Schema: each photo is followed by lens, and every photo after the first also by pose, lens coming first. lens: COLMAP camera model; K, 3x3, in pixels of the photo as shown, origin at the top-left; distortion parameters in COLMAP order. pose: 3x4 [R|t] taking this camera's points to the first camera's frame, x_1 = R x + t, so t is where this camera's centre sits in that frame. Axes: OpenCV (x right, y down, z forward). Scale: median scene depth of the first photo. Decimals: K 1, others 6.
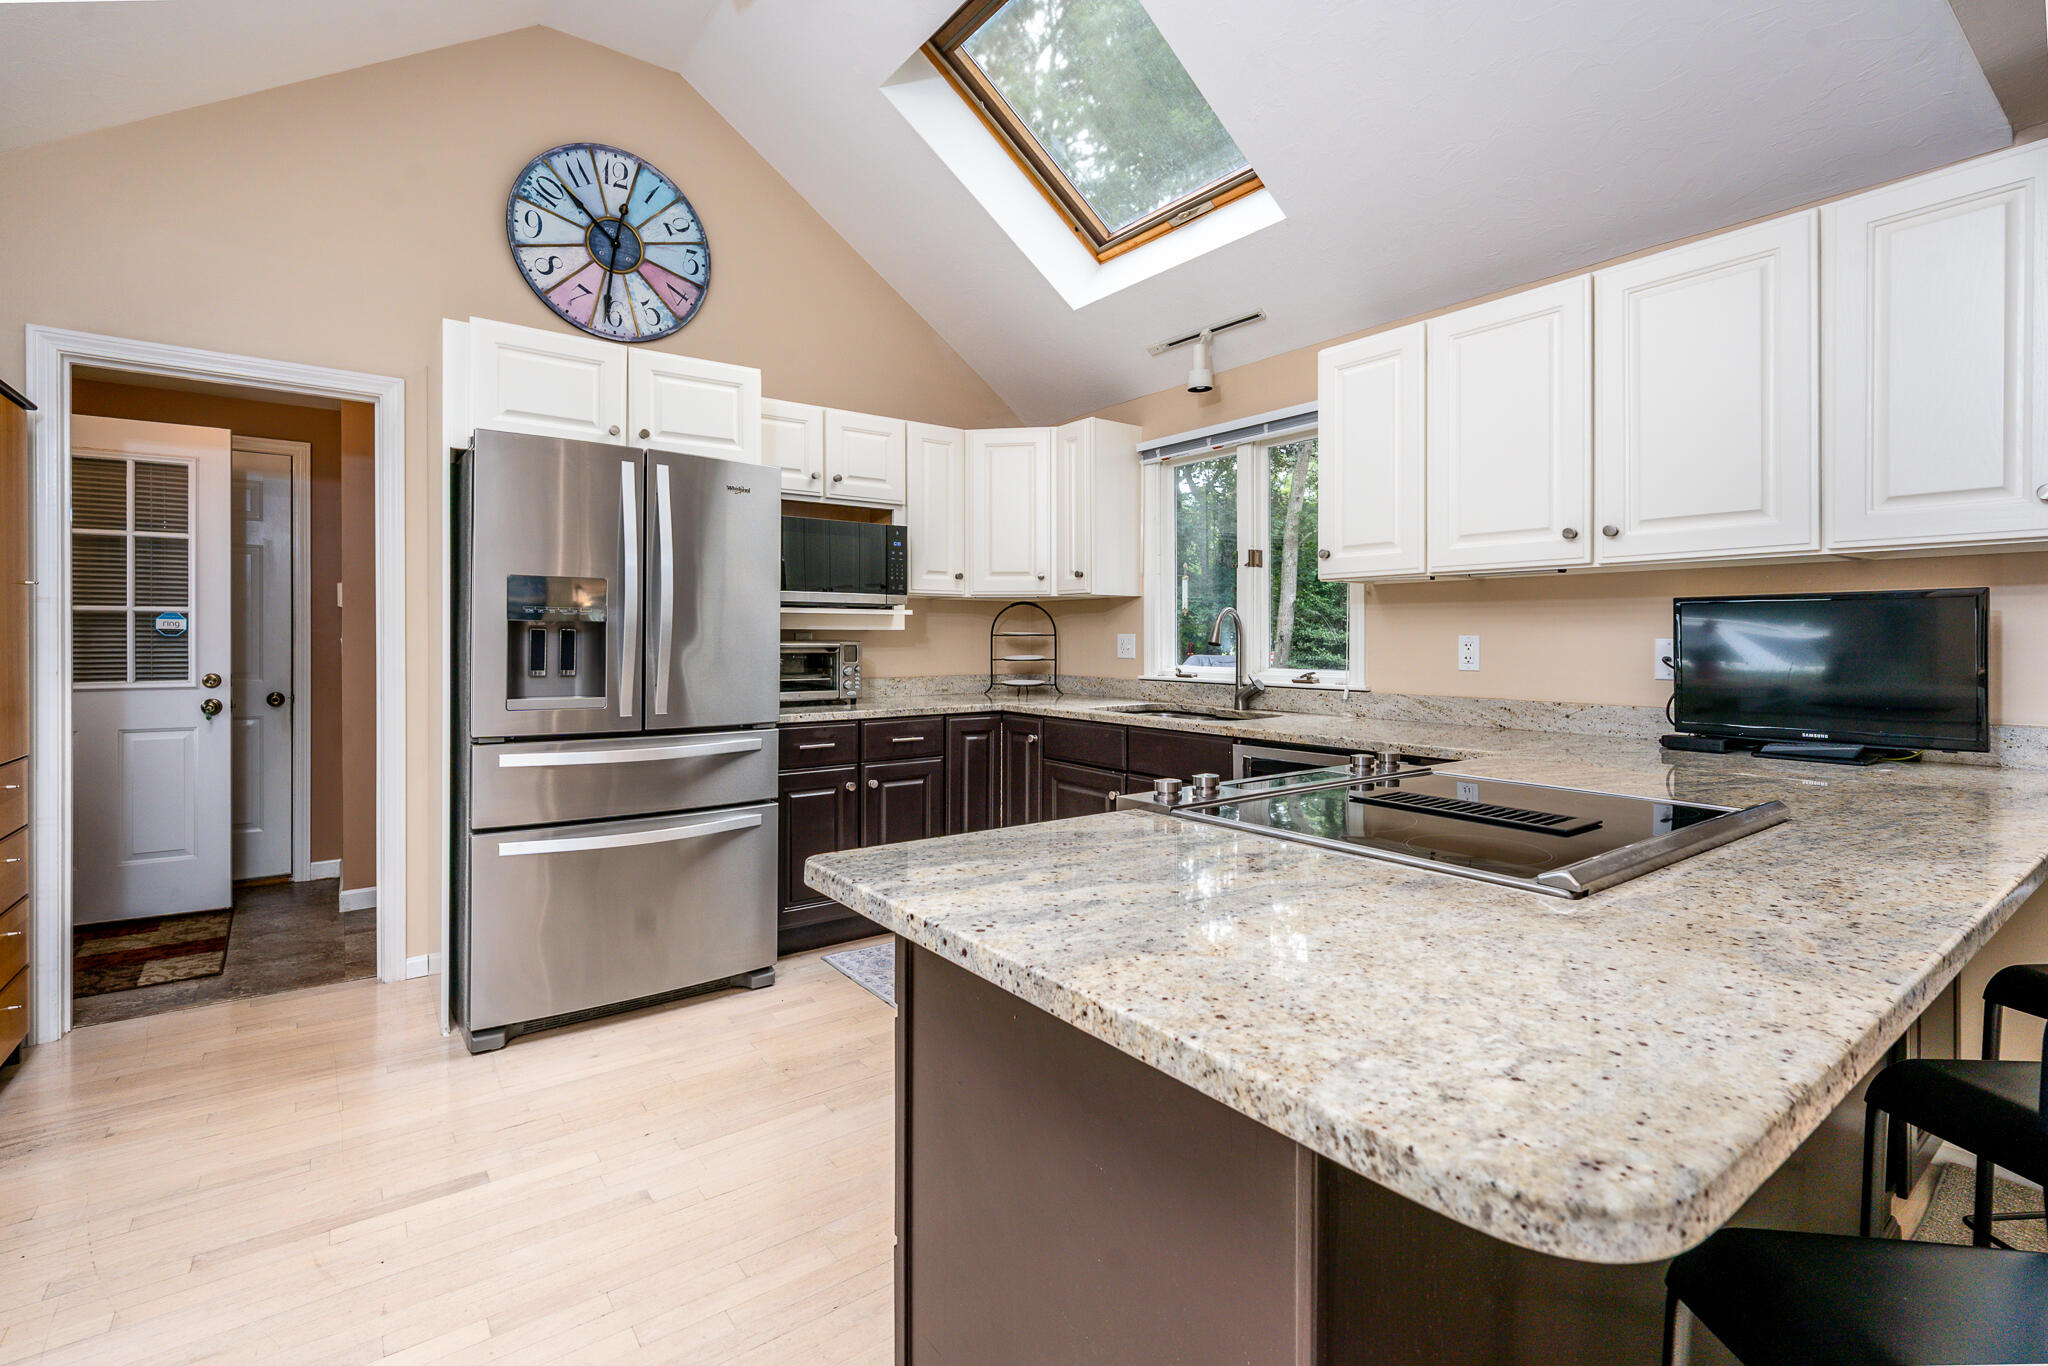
lens RADIAL K [[1013.1, 0, 1021.3], [0, 1013.1, 655.2], [0, 0, 1]] dist [0.000259, 0.000239]
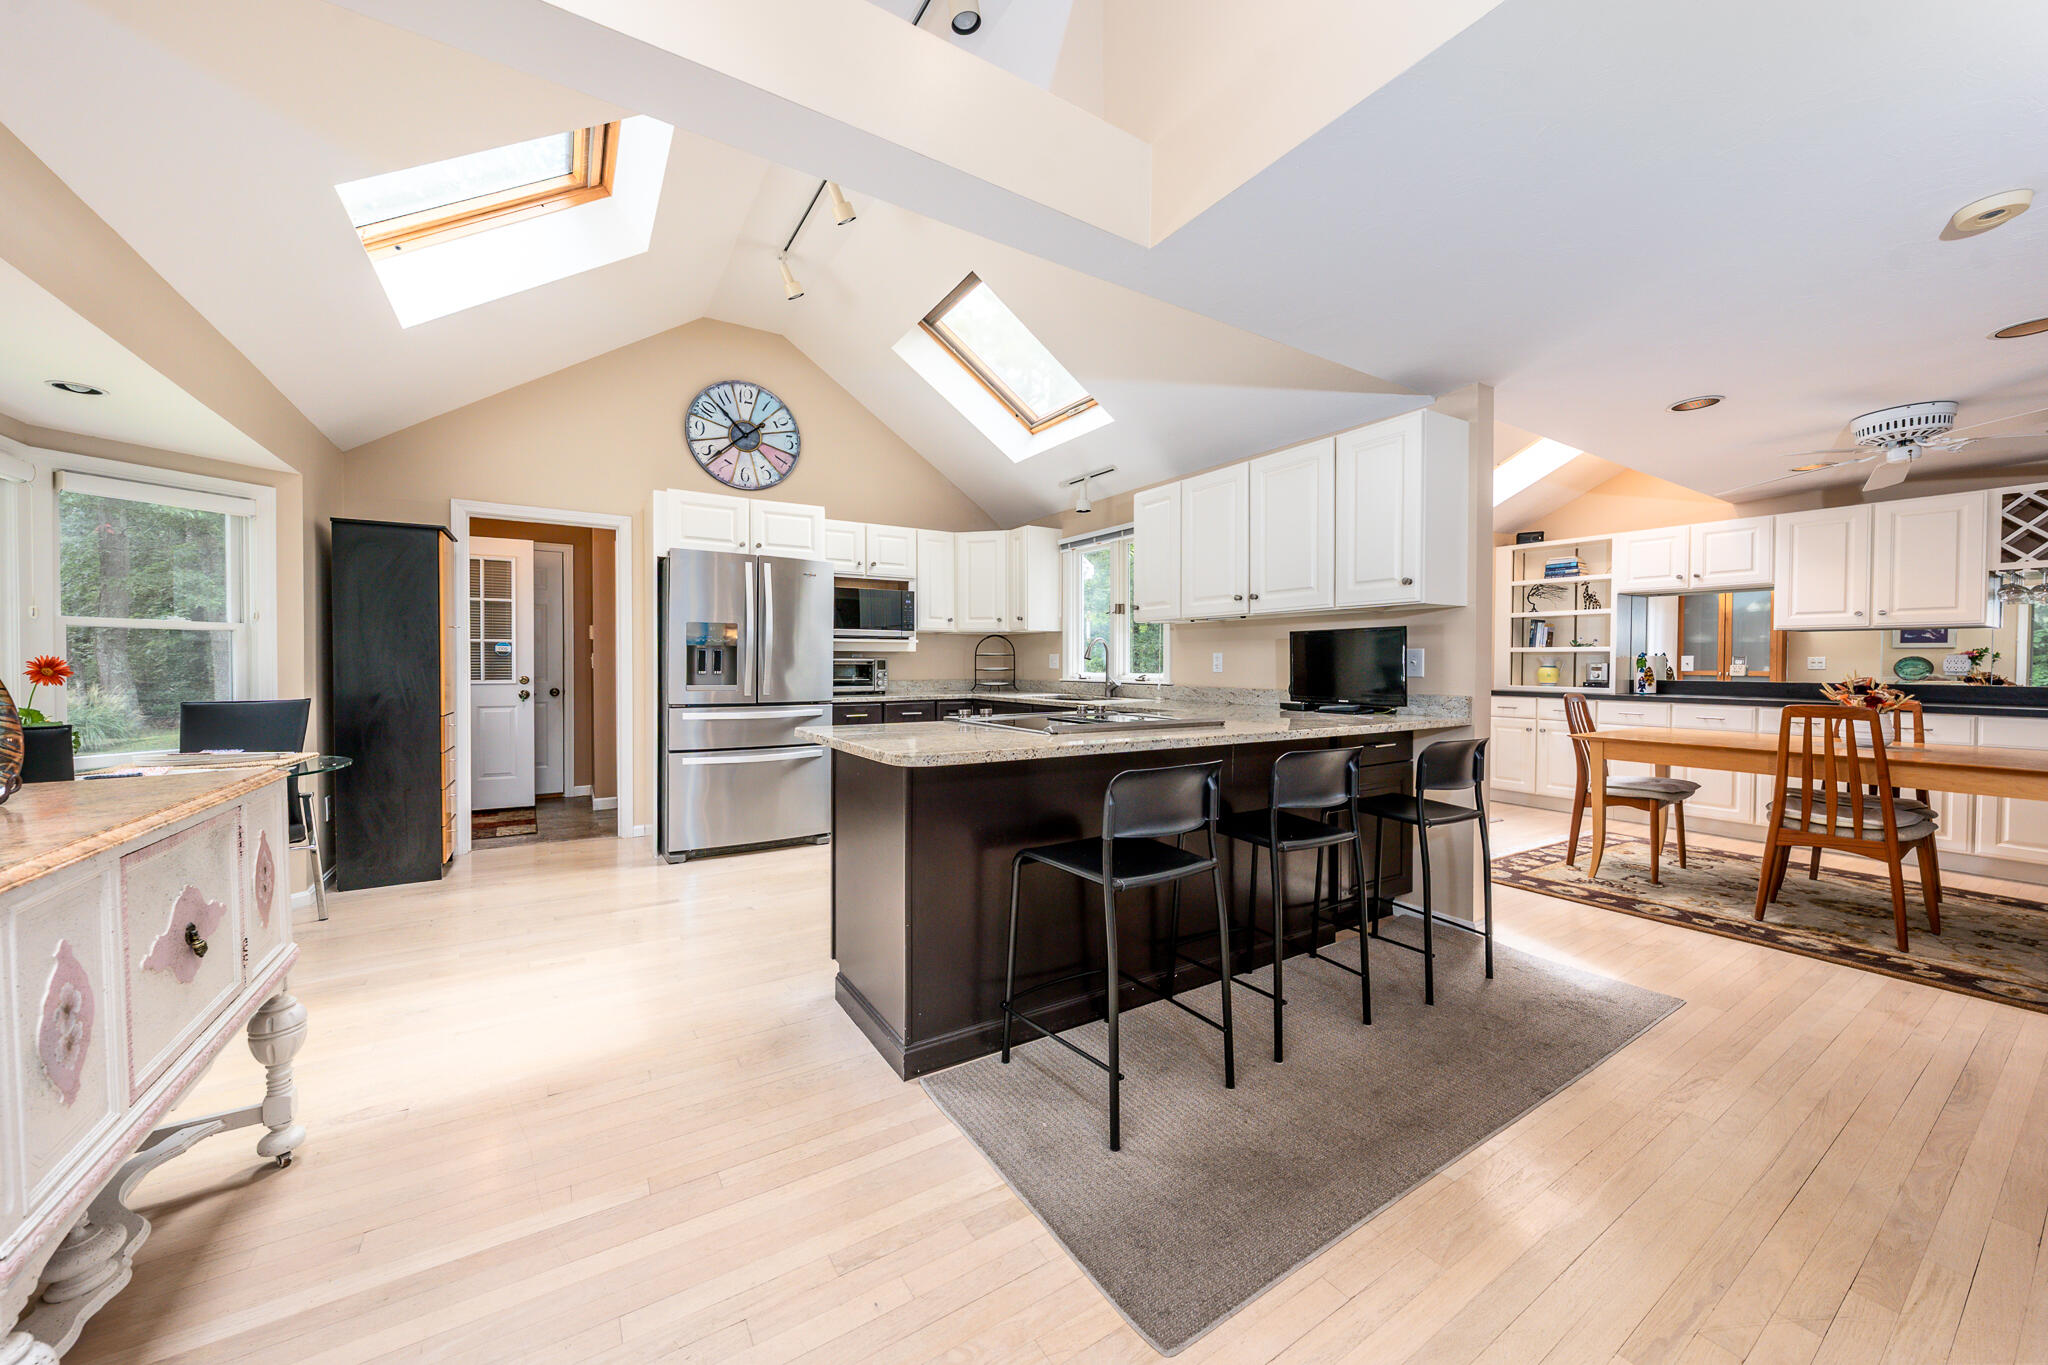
lens RADIAL K [[709.8, 0, 1027.7], [0, 709.8, 672.0], [0, 0, 1]] dist [-0.001496, -0.000224]
pose [[0.999821, -0.002666, -0.018721, 0.122322], [0.002650, 0.999996, -0.000920, 0.014127], [0.018724, 0.000871, 0.999824, -0.247102]]
